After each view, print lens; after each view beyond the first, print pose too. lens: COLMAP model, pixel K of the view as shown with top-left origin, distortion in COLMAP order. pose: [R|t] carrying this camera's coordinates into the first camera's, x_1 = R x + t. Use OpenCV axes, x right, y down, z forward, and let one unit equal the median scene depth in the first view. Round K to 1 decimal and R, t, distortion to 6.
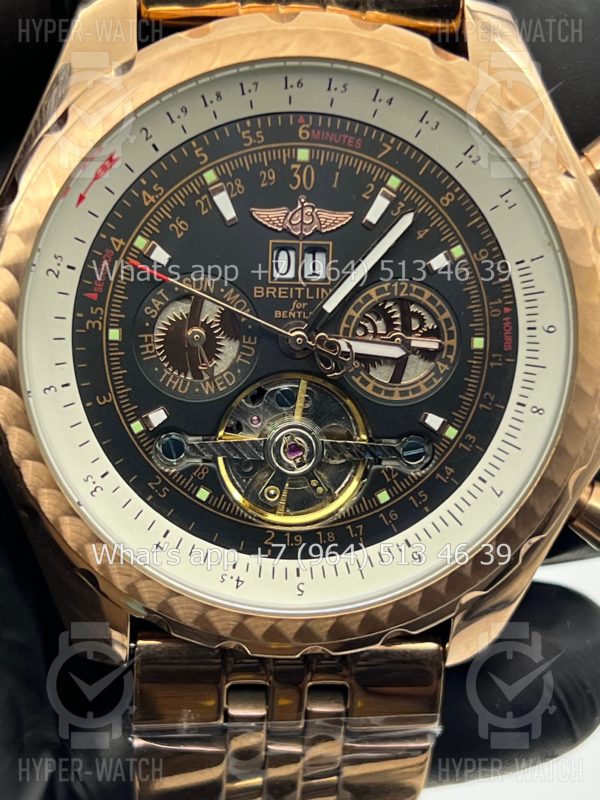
lens RADIAL K [[1862.2, 0, 303.0], [0, 1862.2, 400.7], [0, 0, 1]] dist [0.243872, 0.000000]
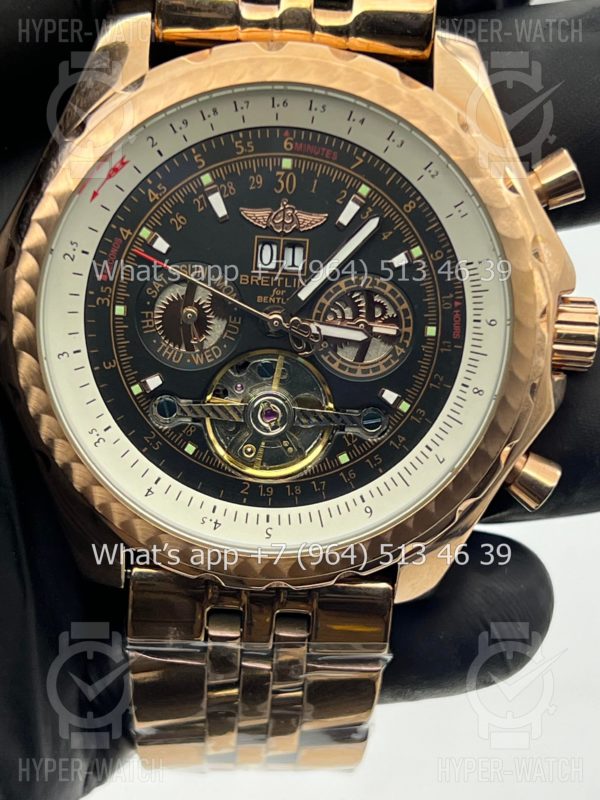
lens RADIAL K [[1862.2, 0, 297.2], [0, 1862.2, 421.1], [0, 0, 1]] dist [0.243872, 0.000000]
pose [[0.997419, 0.049054, -0.052424, 0.075103], [-0.046052, 0.997311, 0.057011, -0.037782], [0.055080, -0.054449, 0.996996, -0.171208]]
